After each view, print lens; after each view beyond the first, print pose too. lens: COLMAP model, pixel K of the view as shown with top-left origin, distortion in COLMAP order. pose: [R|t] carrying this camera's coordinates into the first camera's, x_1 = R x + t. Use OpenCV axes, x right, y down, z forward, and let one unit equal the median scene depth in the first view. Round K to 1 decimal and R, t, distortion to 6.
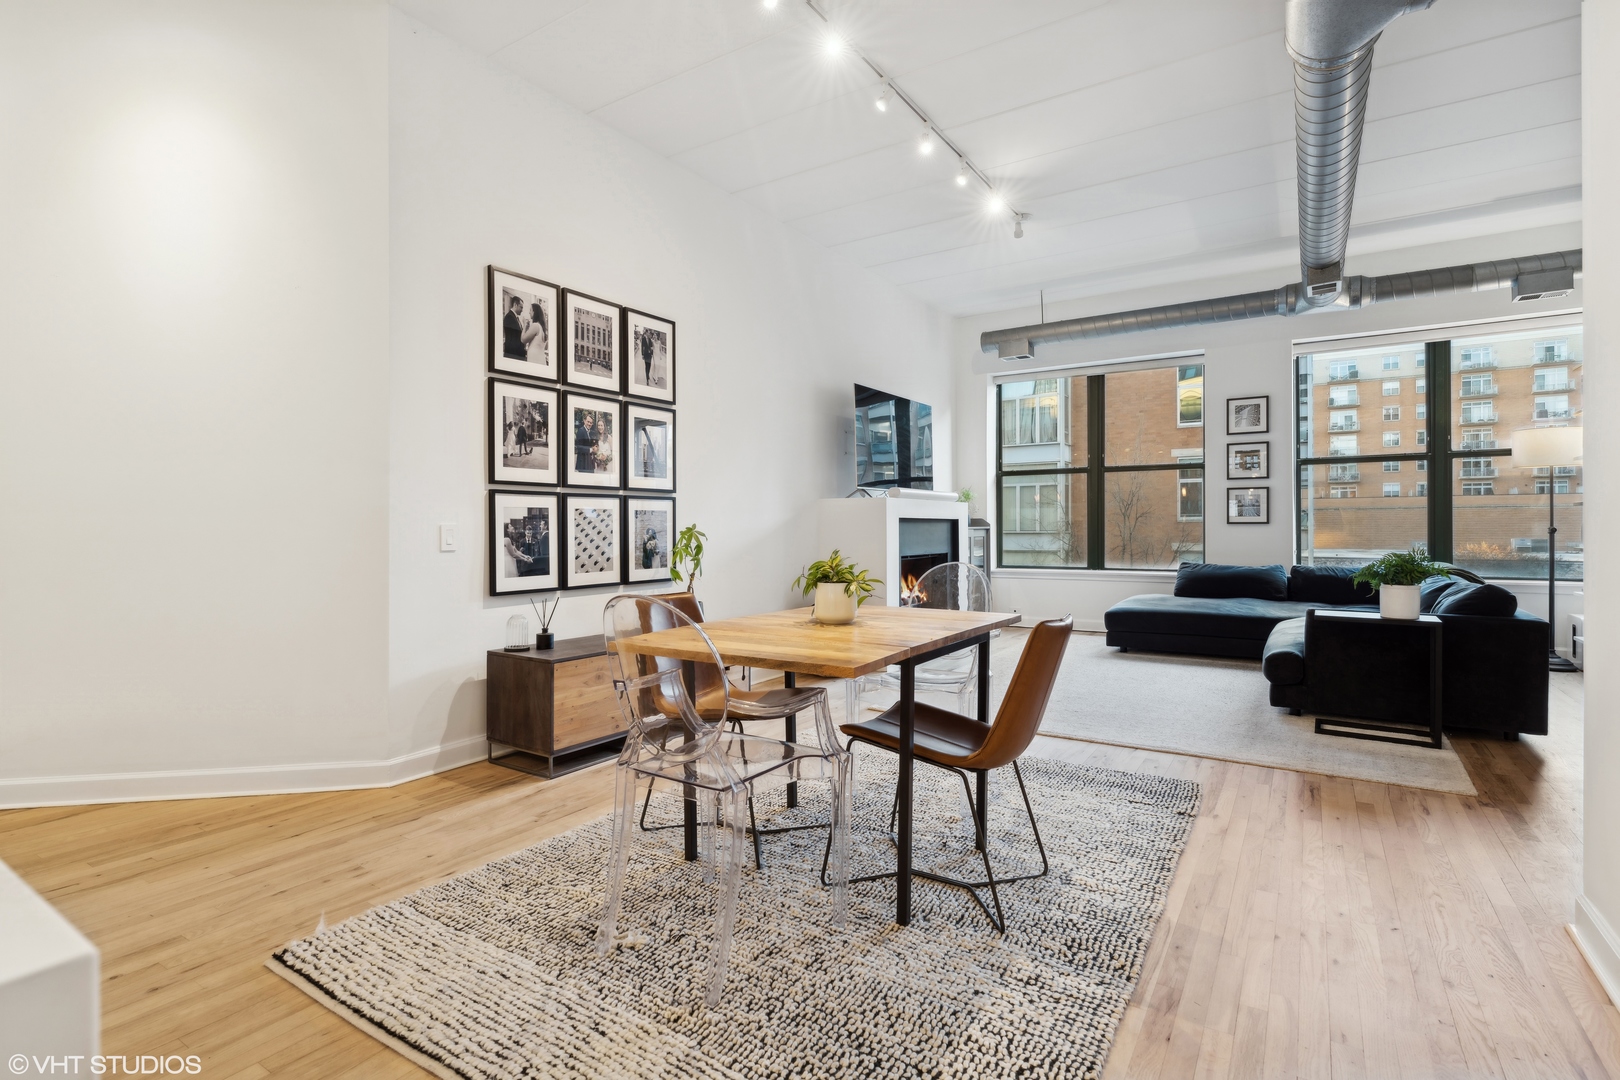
lens RADIAL K [[777.9, 0, 806.7], [0, 777.9, 528.7], [0, 0, 1]] dist [-0.000800, 0.000530]
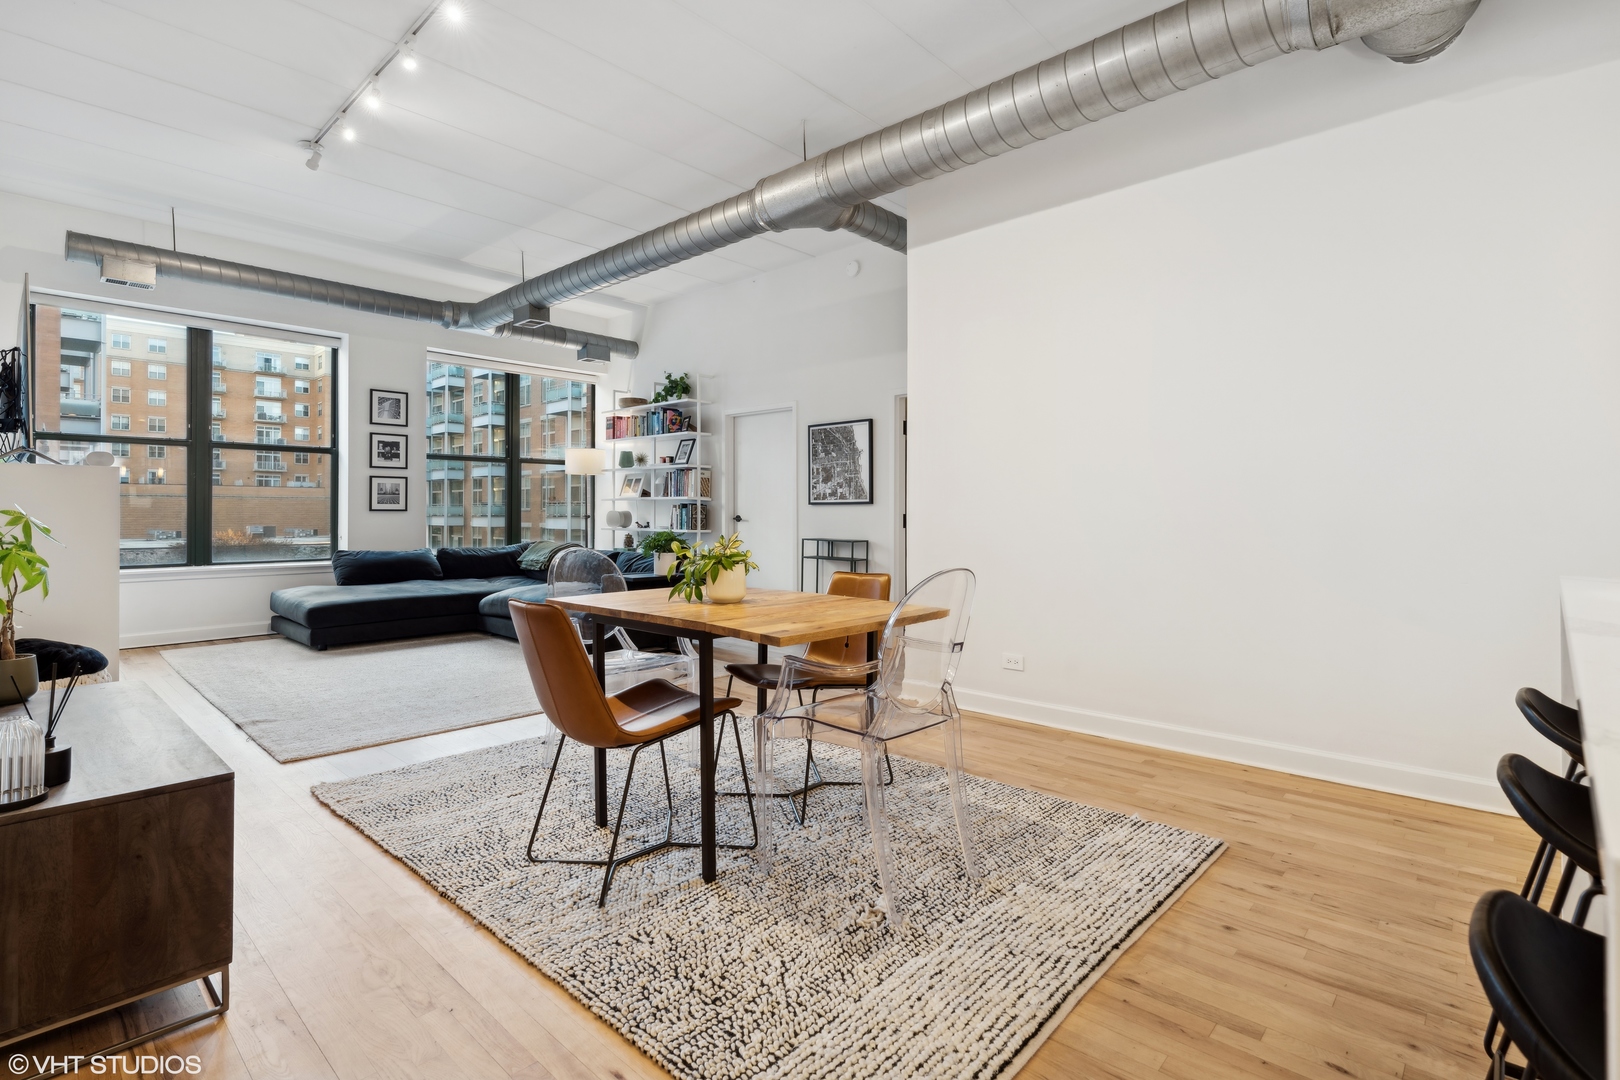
lens RADIAL K [[771.7, 0, 805.4], [0, 771.7, 509.2], [0, 0, 1]] dist [-0.002899, -0.000051]
pose [[0.178871, 0.008660, 0.983834, -0.564733], [0.001195, 0.999959, -0.009019, 0.002714], [-0.983872, 0.002789, 0.178853, 0.408722]]
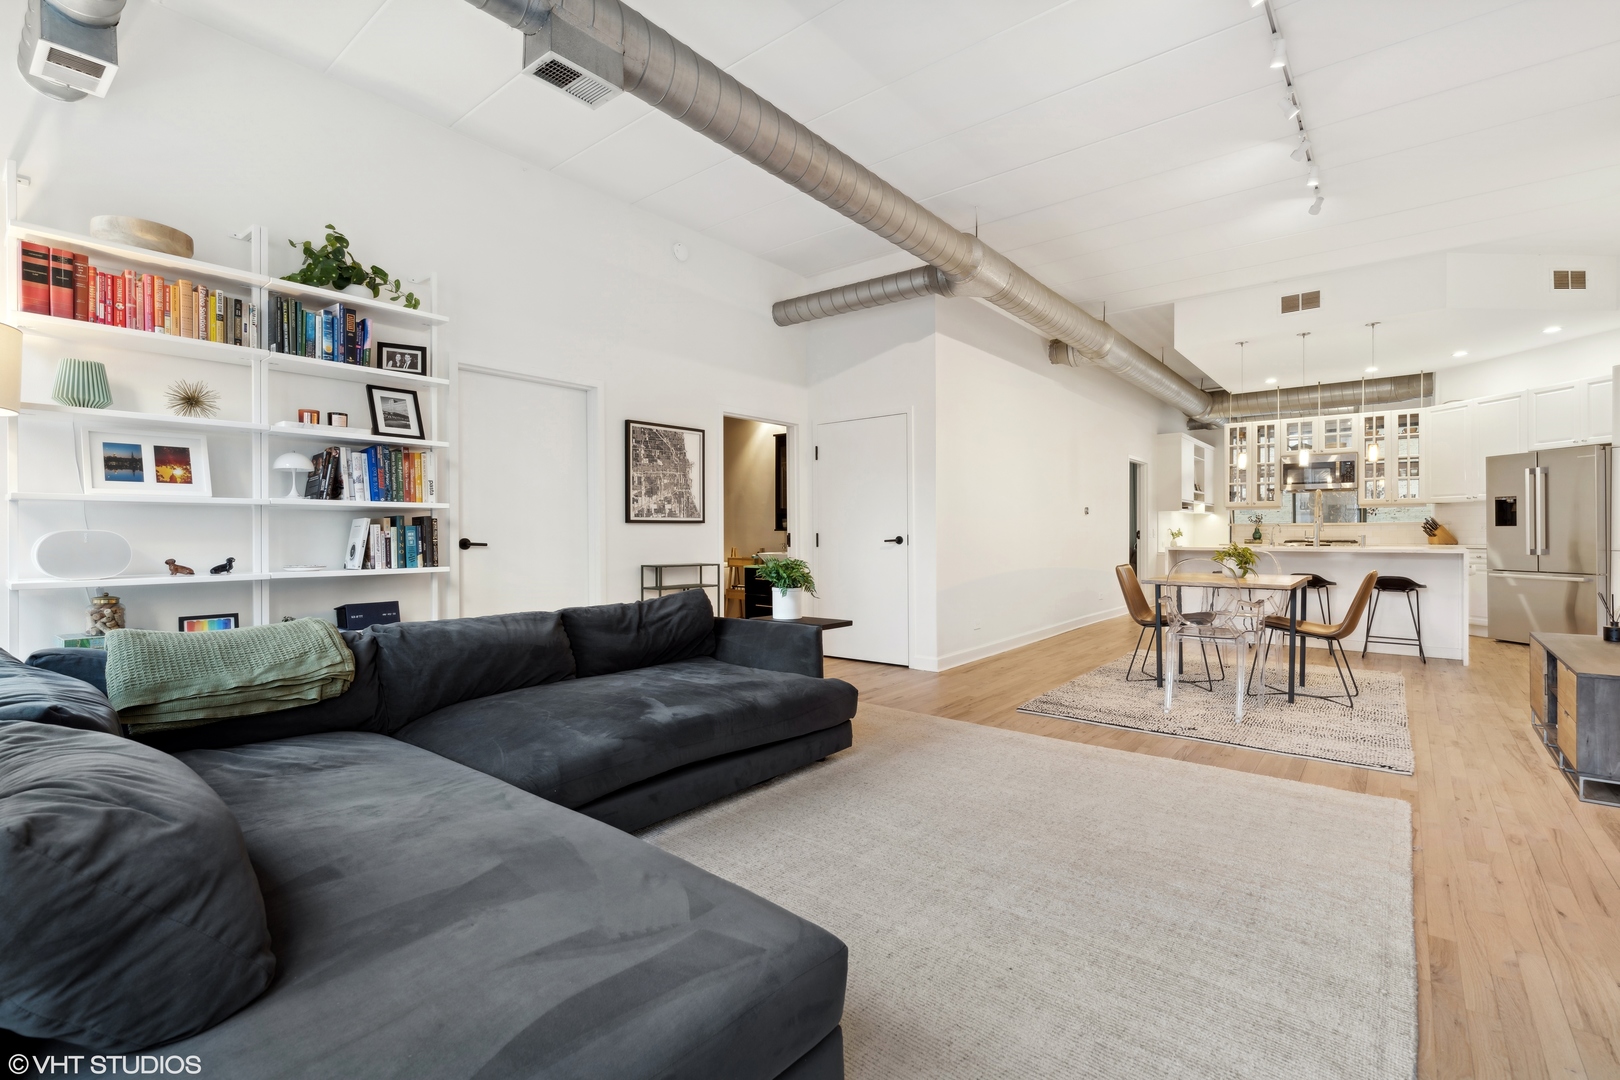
lens RADIAL K [[729.1, 0, 798.7], [0, 729.1, 535.2], [0, 0, 1]] dist [0.000352, 0.000053]
pose [[-0.993271, 0.009495, 0.115422, 0.542143], [0.010122, 0.999937, 0.004844, -0.003793], [-0.115369, 0.005979, -0.993305, 1.734758]]
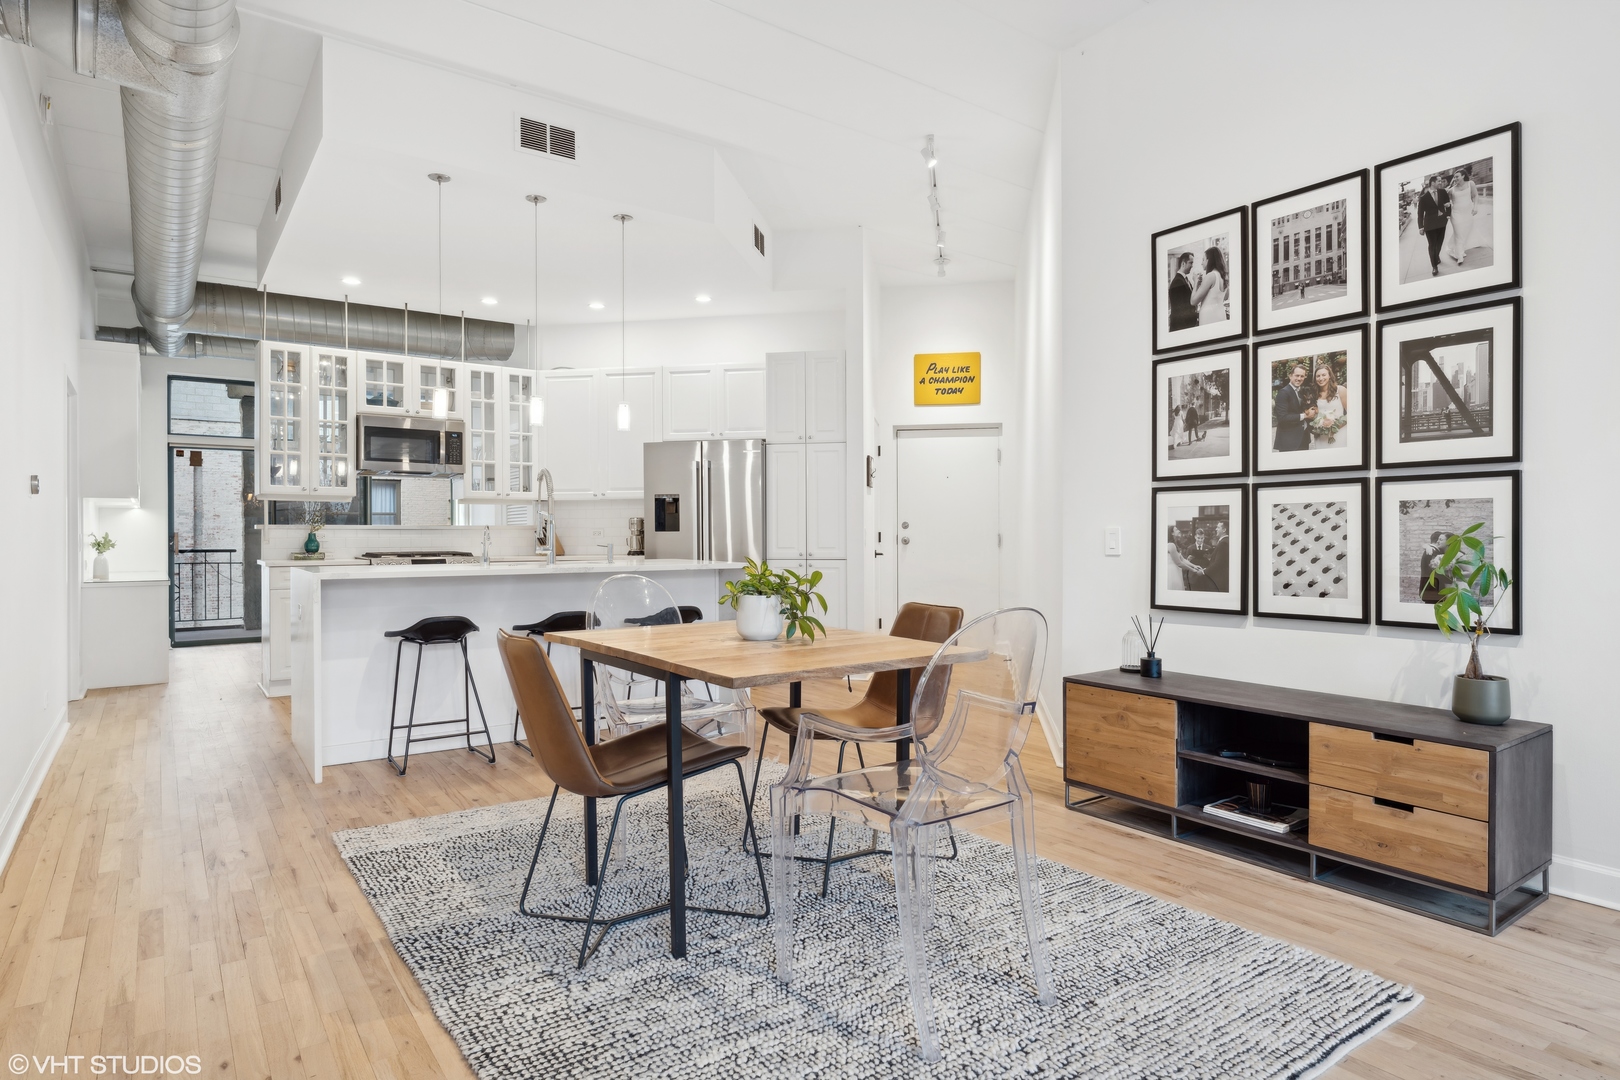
lens RADIAL K [[920.0, 0, 810.0], [0, 920.0, 540.0], [0, 0, 1]] dist [-0.004254, -0.002112]
pose [[-0.363974, 0.010928, -0.931345, 0.586012], [0.003202, 0.999940, 0.010481, -0.002908], [0.931403, 0.000833, -0.363988, 0.835947]]
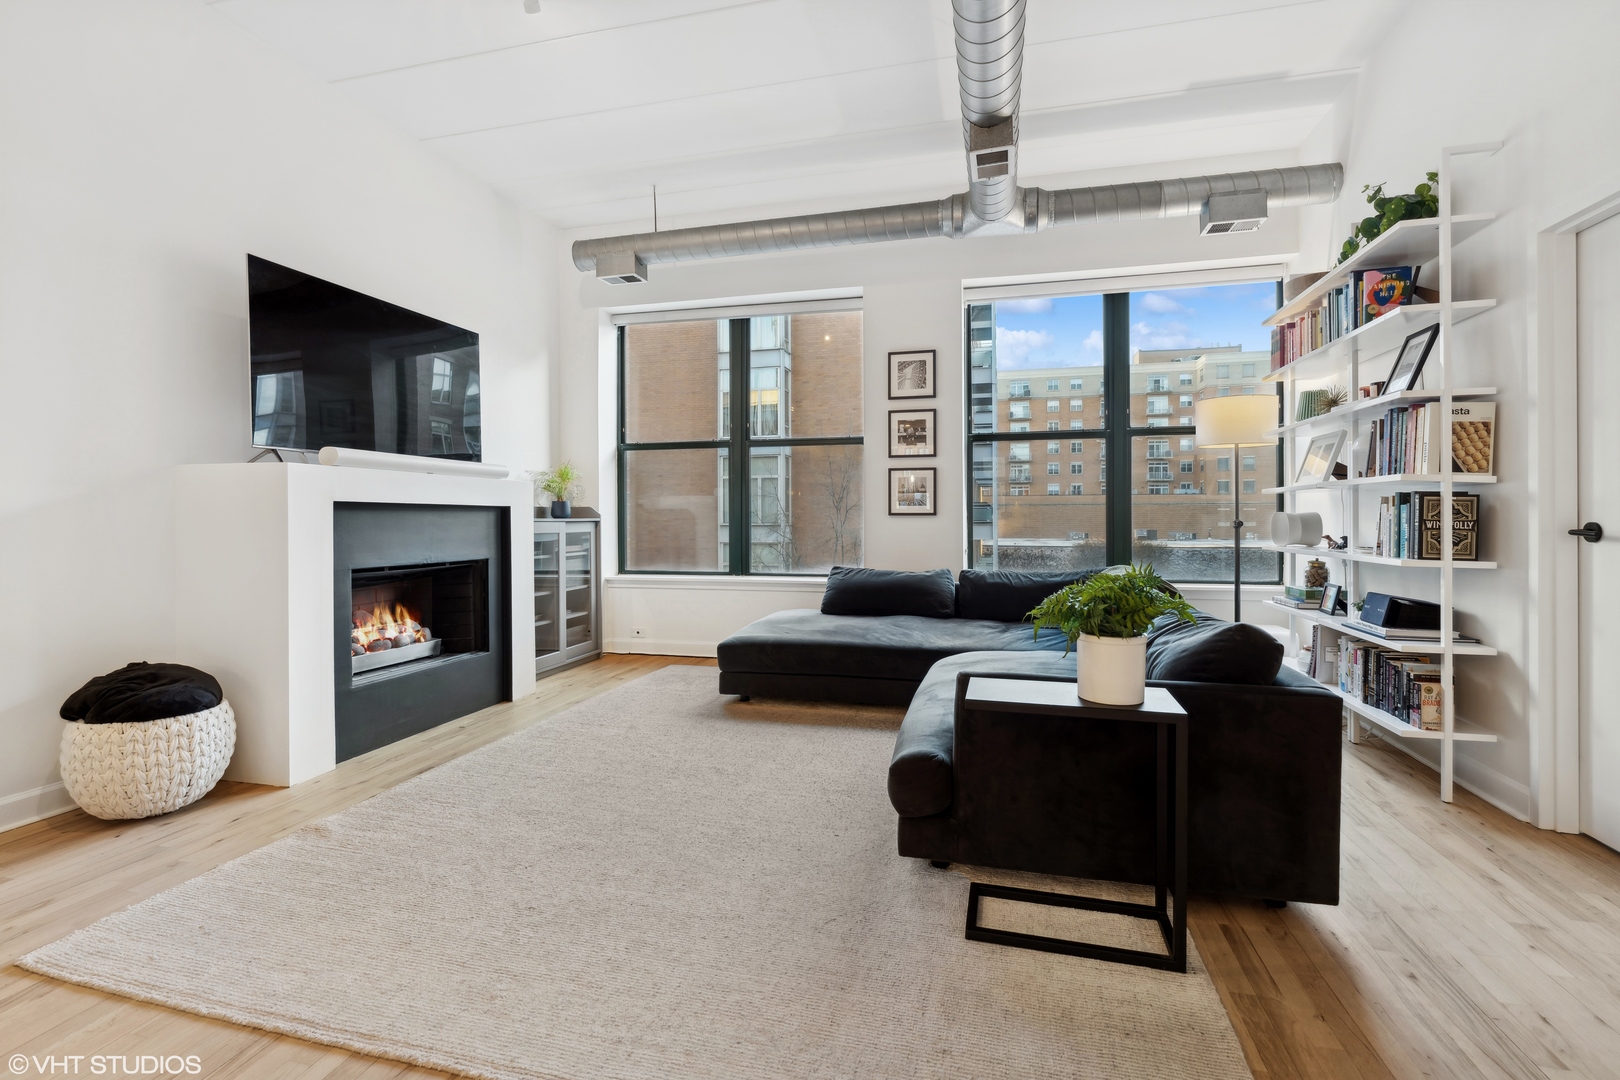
lens RADIAL K [[743.8, 0, 804.2], [0, 743.8, 517.0], [0, 0, 1]] dist [-0.002034, -0.000344]
pose [[0.948655, 0.002853, 0.316300, 0.366948], [-0.001252, 0.999985, -0.005264, -0.000293], [-0.316310, 0.004598, 0.948645, 0.526829]]
